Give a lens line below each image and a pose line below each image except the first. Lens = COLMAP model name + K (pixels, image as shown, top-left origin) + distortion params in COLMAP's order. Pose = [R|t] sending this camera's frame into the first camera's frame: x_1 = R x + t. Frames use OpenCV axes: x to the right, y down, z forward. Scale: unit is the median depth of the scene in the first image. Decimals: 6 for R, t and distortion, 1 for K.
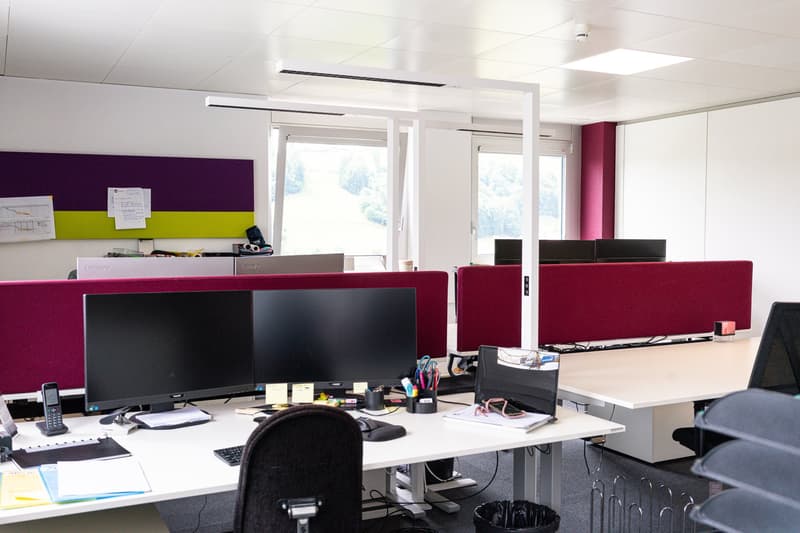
lens RADIAL K [[843.9, 0, 400.0], [0, 843.9, 265.9], [0, 0, 1]] dist [0.006340, 0.000000]
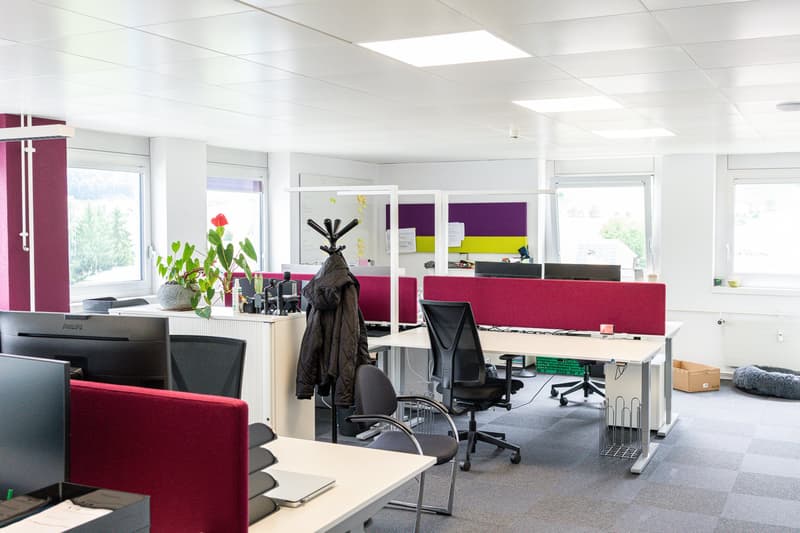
lens RADIAL K [[843.9, 0, 399.6], [0, 843.9, 265.2], [0, 0, 1]] dist [0.006340, 0.000000]
pose [[0.600058, 0.038719, -0.799019, 0.961408], [-0.038165, 0.999076, 0.019751, -0.035902], [0.799045, 0.018643, 0.600982, -0.100439]]
